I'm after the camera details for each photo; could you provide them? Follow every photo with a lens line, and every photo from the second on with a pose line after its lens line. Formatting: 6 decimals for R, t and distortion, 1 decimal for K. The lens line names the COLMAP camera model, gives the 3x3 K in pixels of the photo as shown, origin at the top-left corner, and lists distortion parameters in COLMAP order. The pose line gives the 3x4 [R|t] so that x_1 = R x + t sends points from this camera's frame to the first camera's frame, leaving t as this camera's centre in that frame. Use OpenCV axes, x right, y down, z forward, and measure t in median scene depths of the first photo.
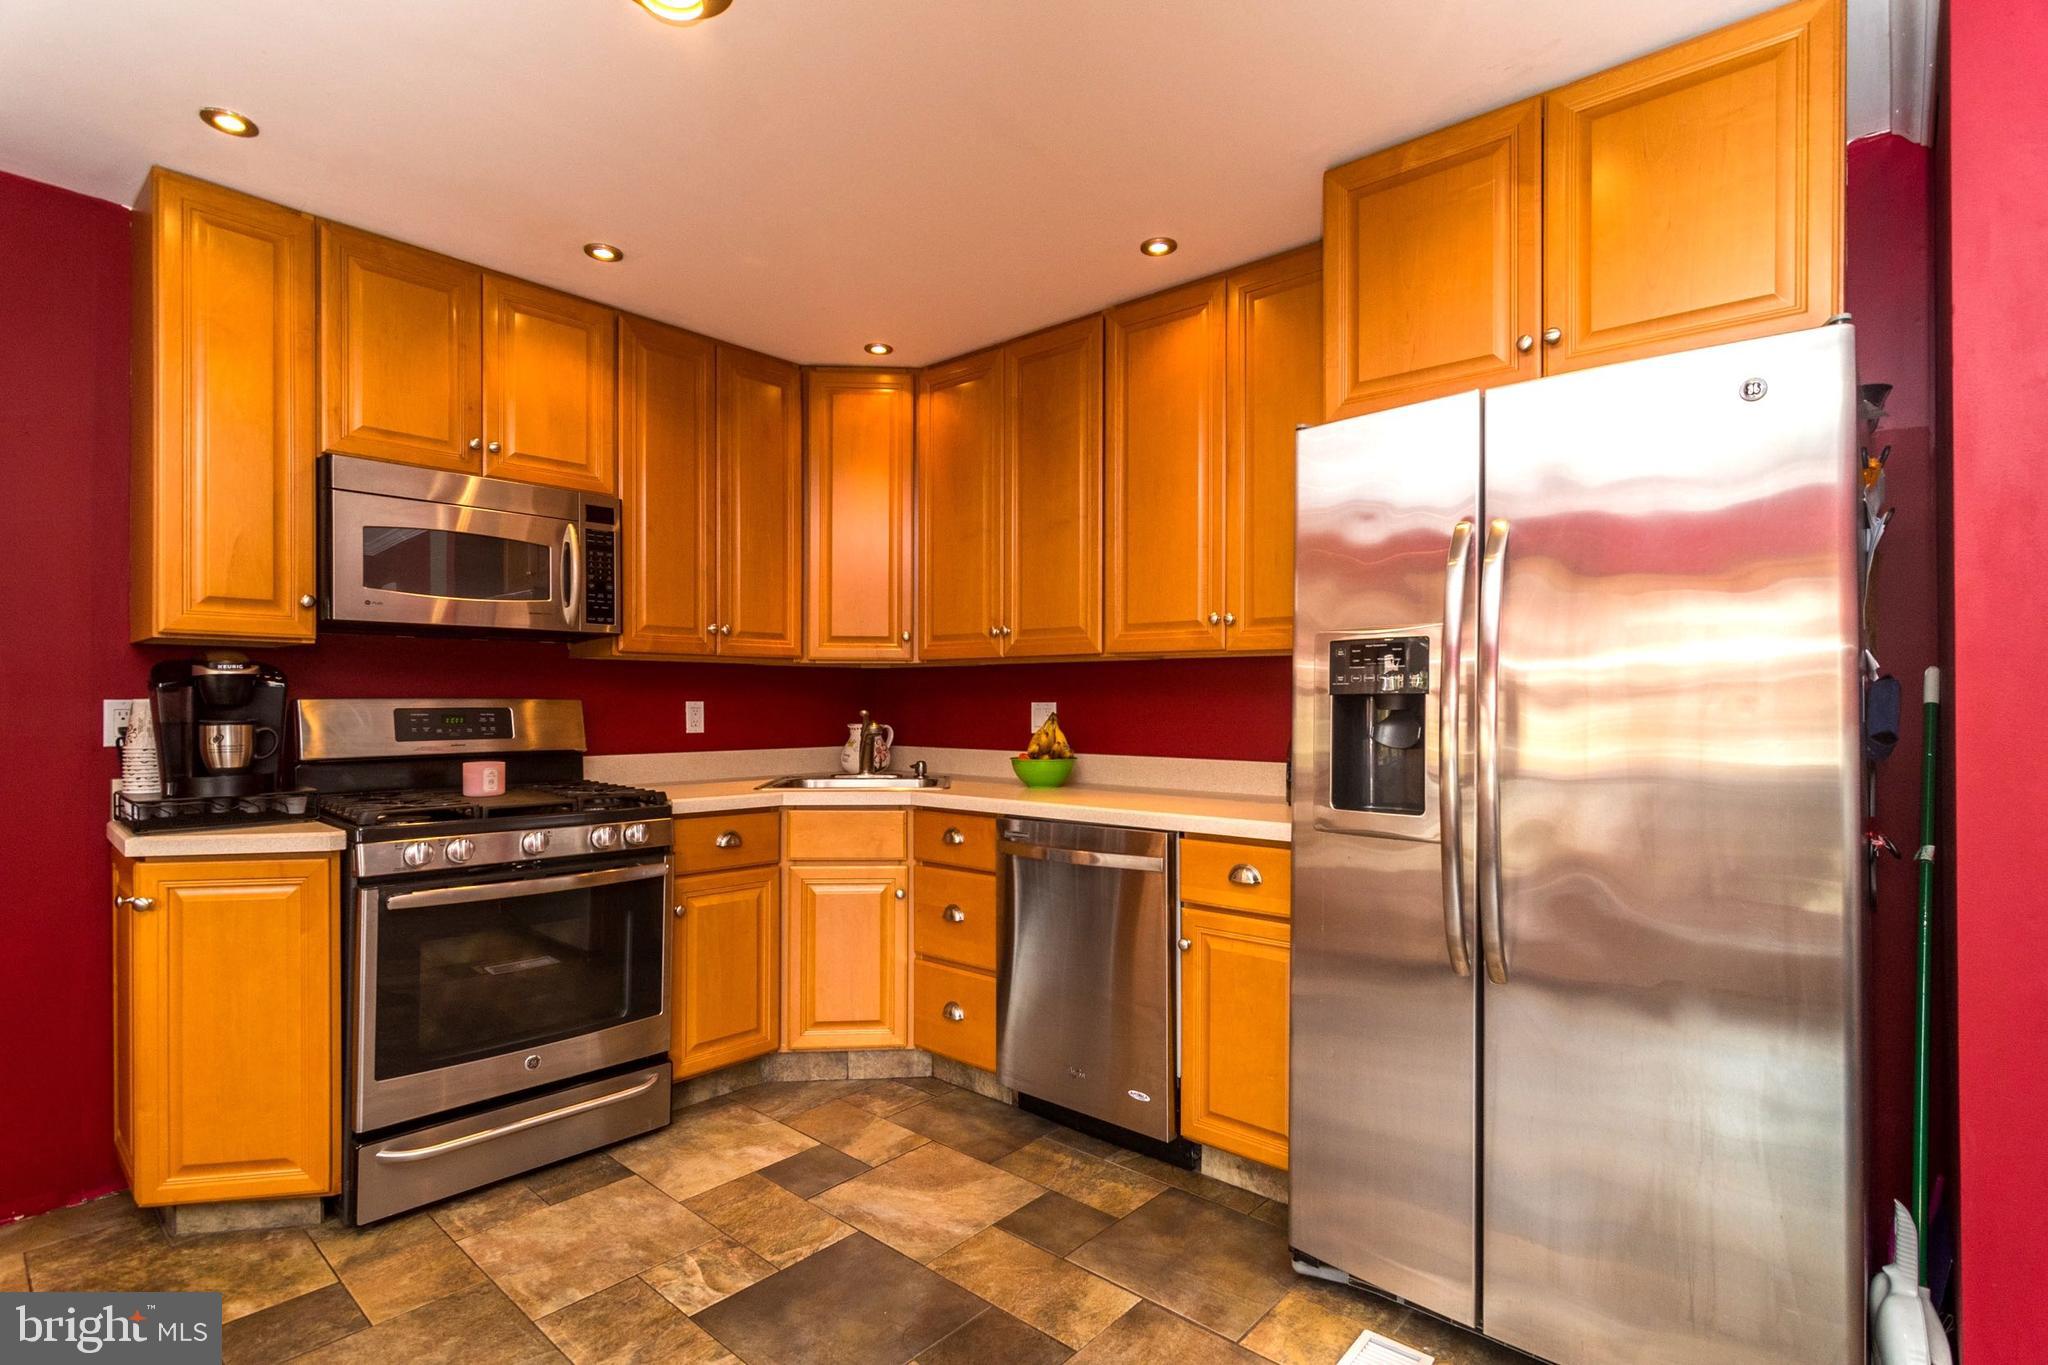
lens RADIAL K [[1000.9, 0, 1013.5], [0, 1000.9, 705.4], [0, 0, 1]] dist [0.000759, -0.000126]
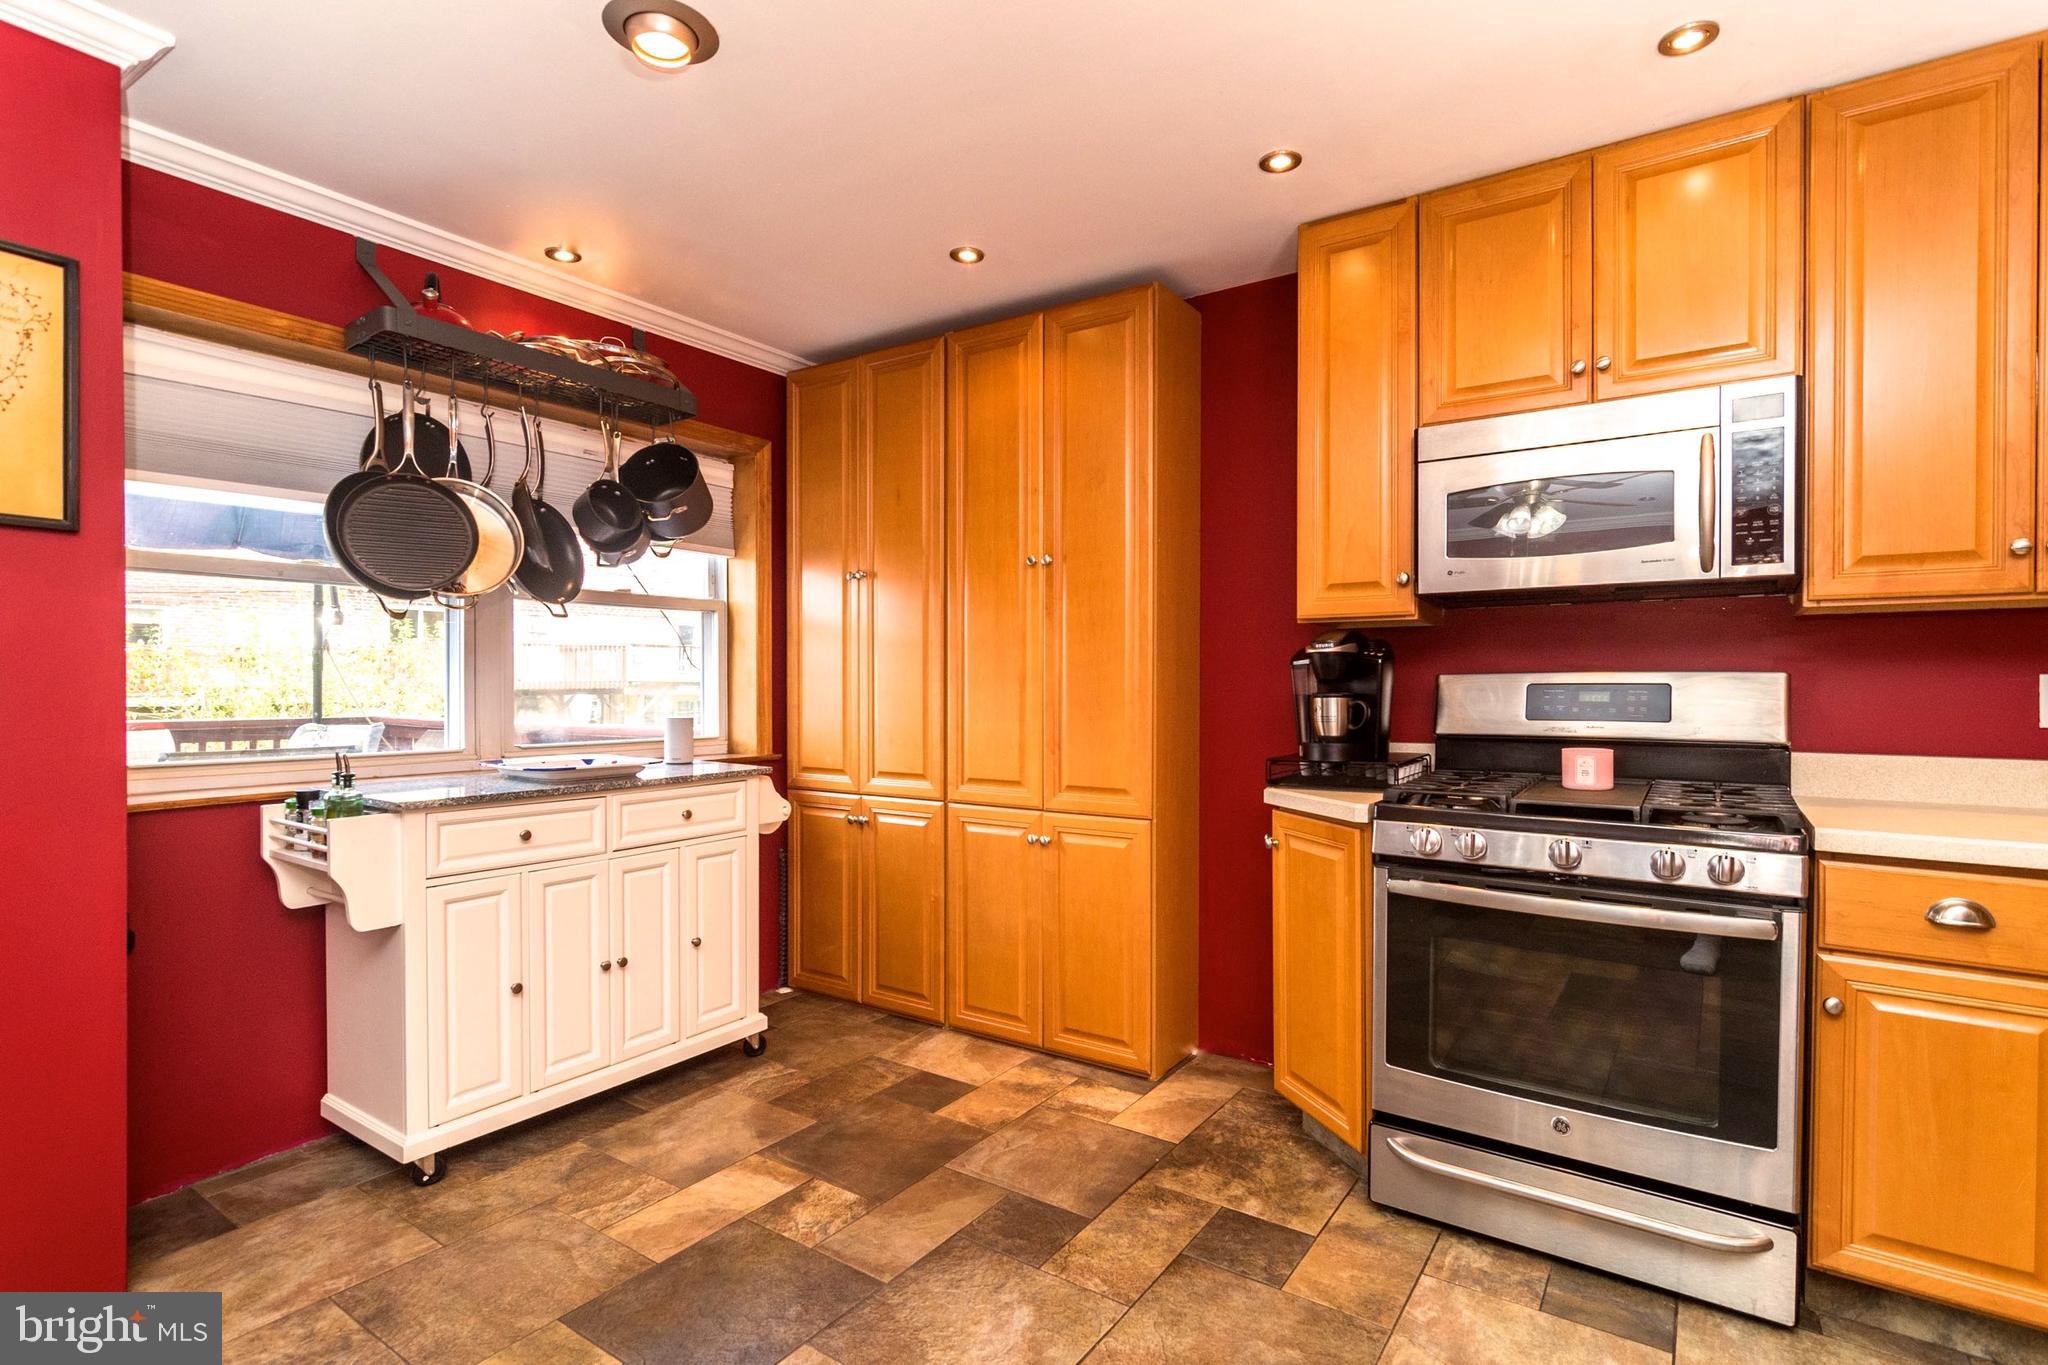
lens RADIAL K [[976.0, 0, 1030.6], [0, 976.0, 716.0], [0, 0, 1]] dist [0.005074, 0.000438]
pose [[0.146895, 0.032597, -0.988615, 0.210585], [-0.003442, 0.999468, 0.032444, 0.004920], [0.989146, -0.001363, 0.146929, 0.446889]]
